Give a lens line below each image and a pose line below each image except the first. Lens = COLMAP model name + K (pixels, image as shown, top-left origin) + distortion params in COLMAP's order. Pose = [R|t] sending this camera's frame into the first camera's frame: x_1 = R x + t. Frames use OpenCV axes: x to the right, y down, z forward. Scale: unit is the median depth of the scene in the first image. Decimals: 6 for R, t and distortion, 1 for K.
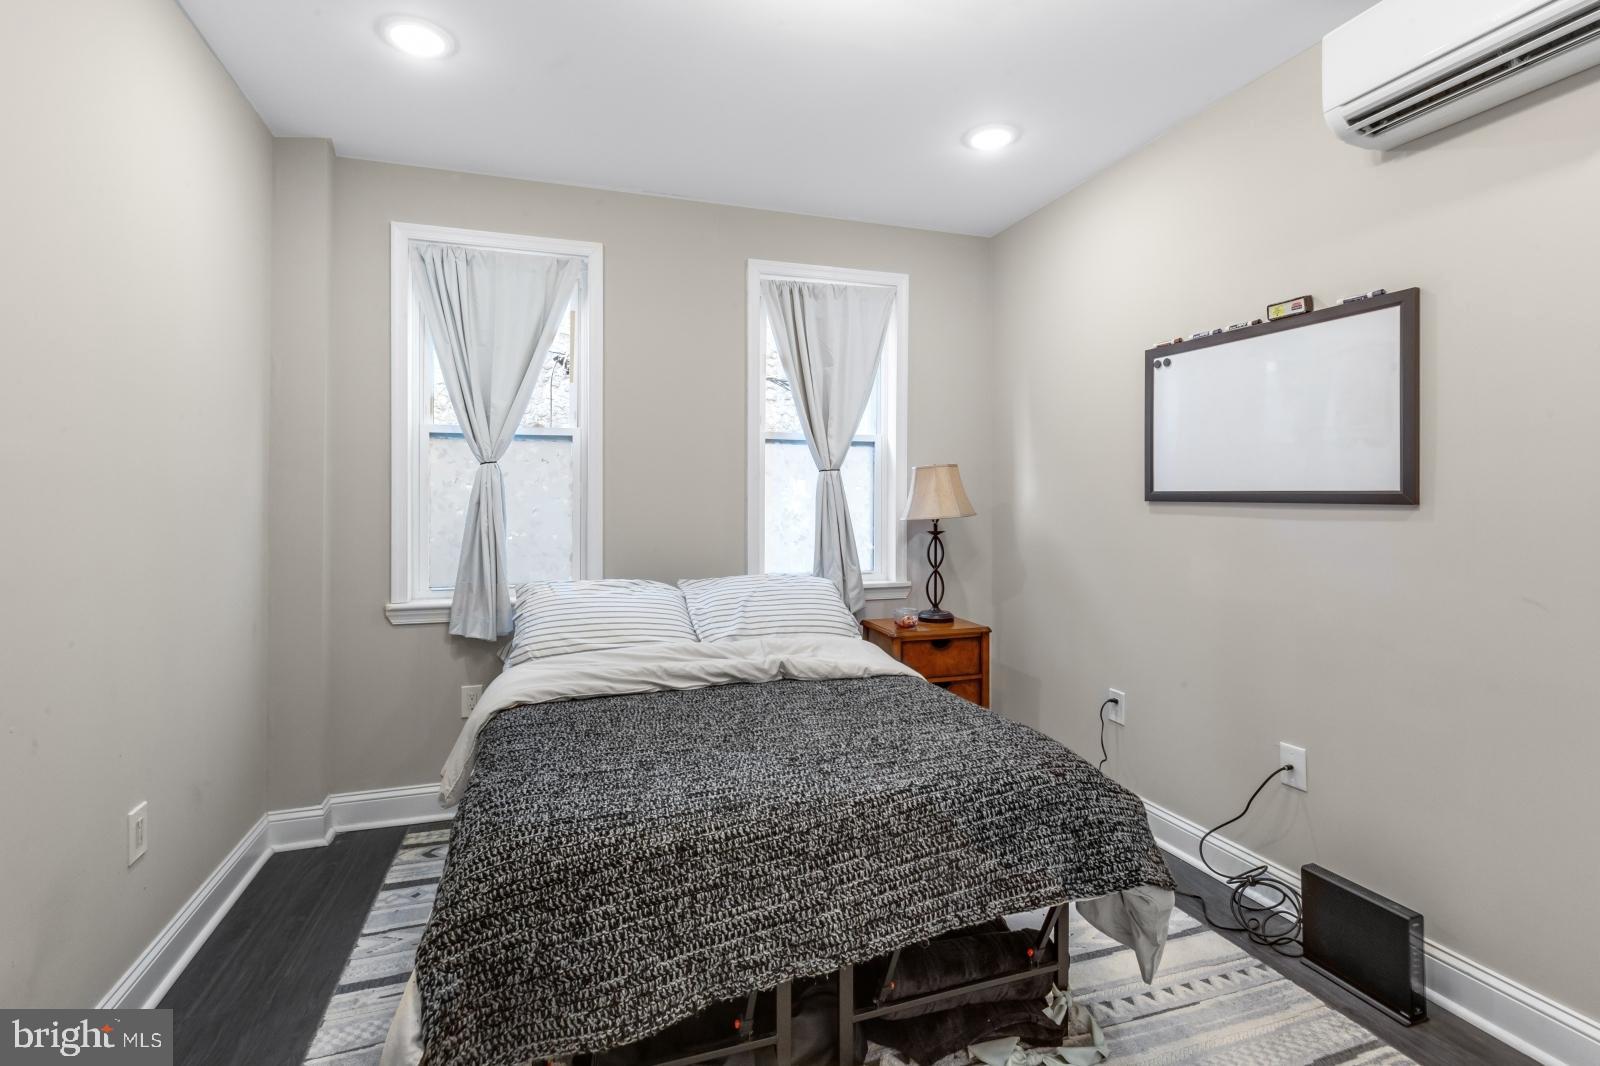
lens RADIAL K [[731.8, 0, 794.5], [0, 731.8, 496.2], [0, 0, 1]] dist [-0.001129, -0.000708]
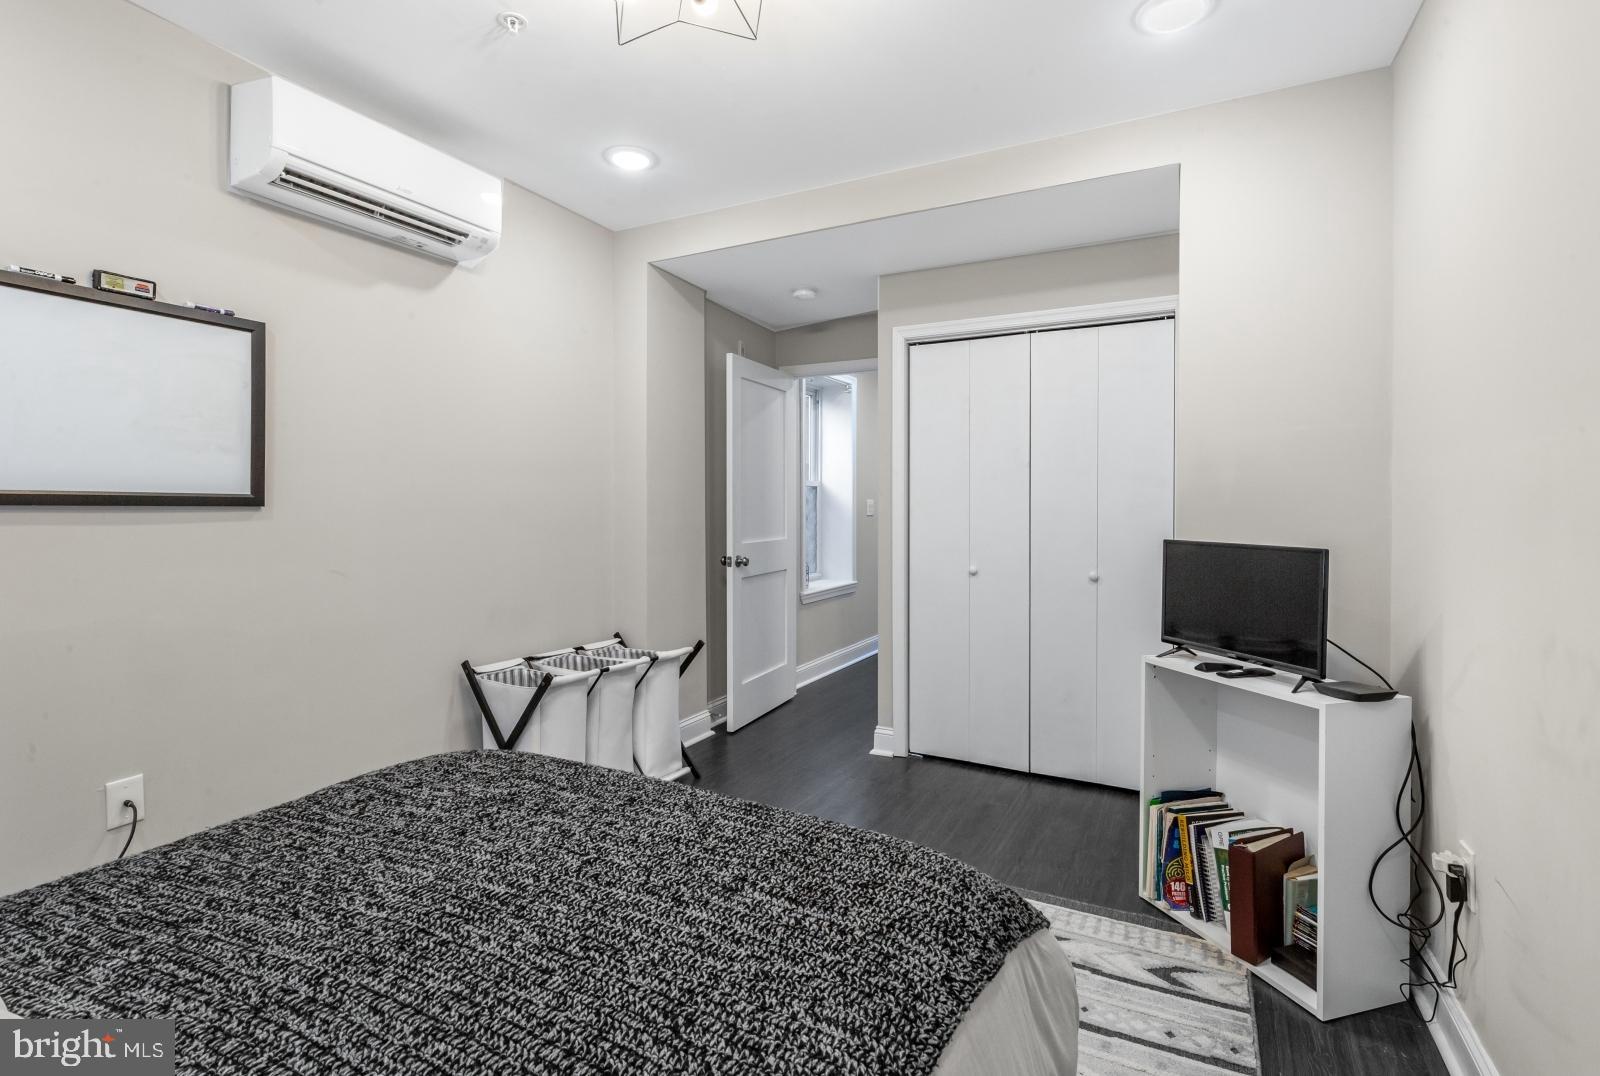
lens RADIAL K [[752.8, 0, 801.4], [0, 752.8, 507.8], [0, 0, 1]] dist [-0.000079, 0.000037]
pose [[-0.694666, -0.003526, 0.719324, -0.608105], [-0.003562, 0.999993, 0.001462, 0.008838], [-0.719323, -0.001547, -0.694674, 1.166971]]
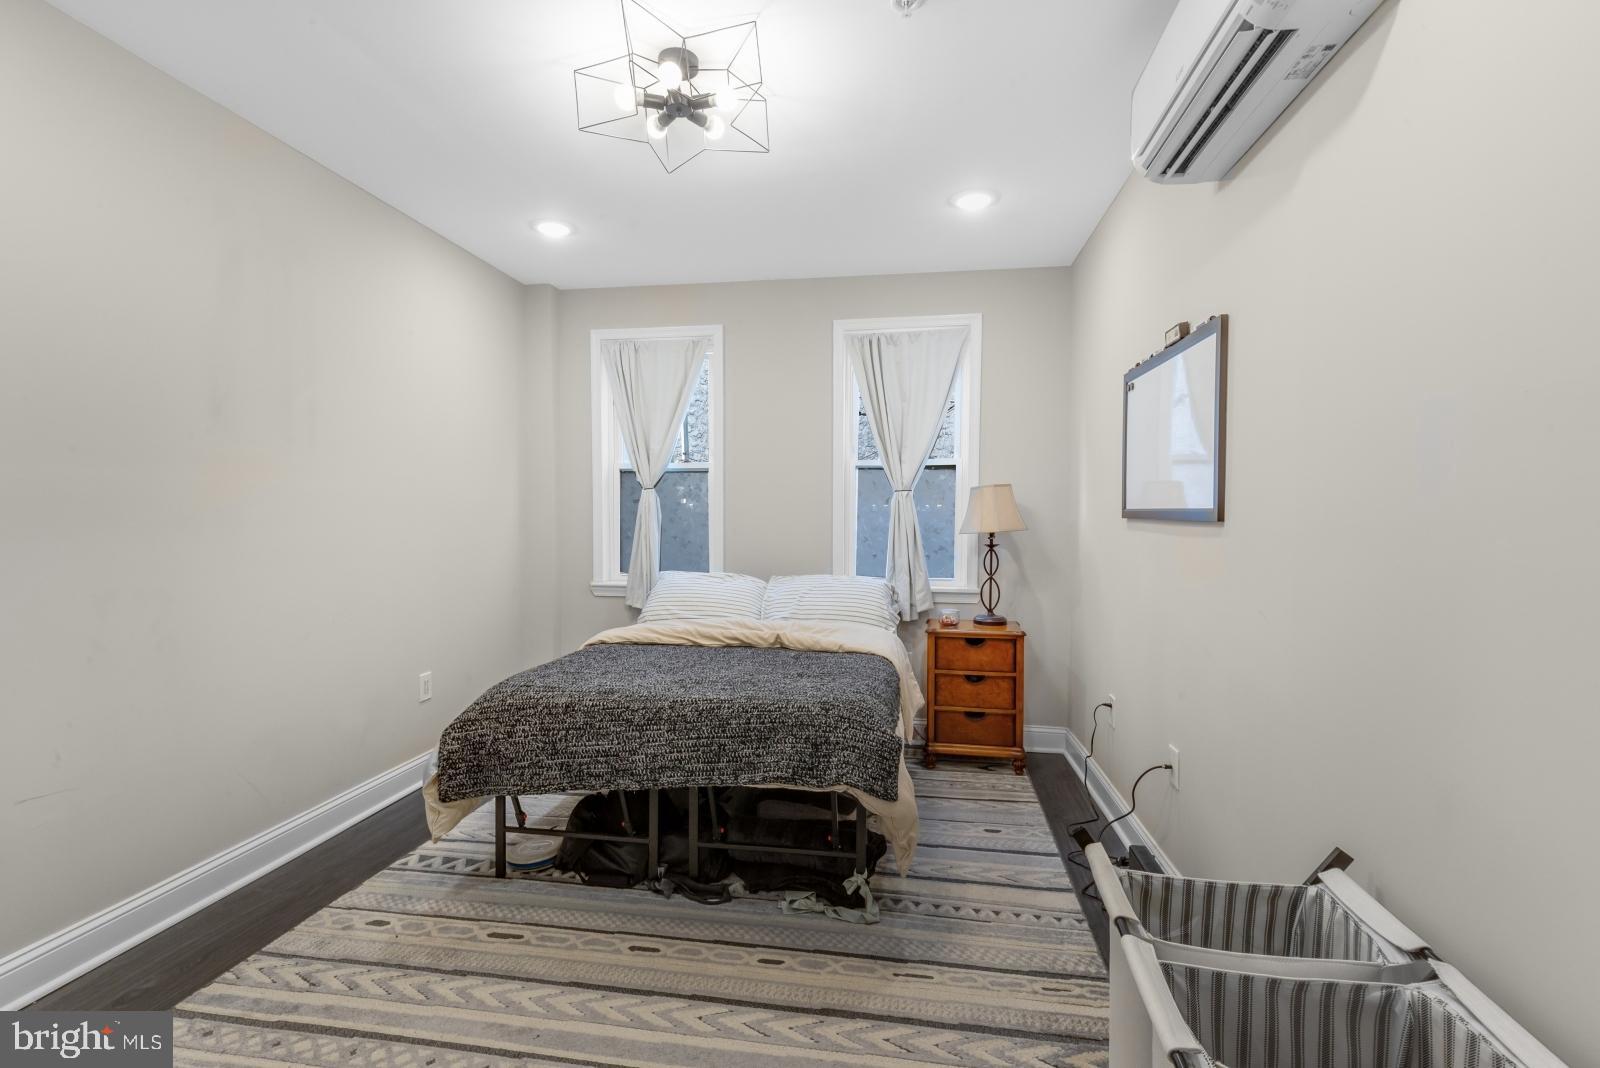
lens RADIAL K [[725.1, 0, 801.2], [0, 725.1, 537.5], [0, 0, 1]] dist [-0.000115, -0.000343]
pose [[0.888273, 0.018967, -0.458925, 0.761305], [-0.003350, 0.999388, 0.034821, 0.000157], [0.459305, -0.029394, 0.887792, -0.203971]]
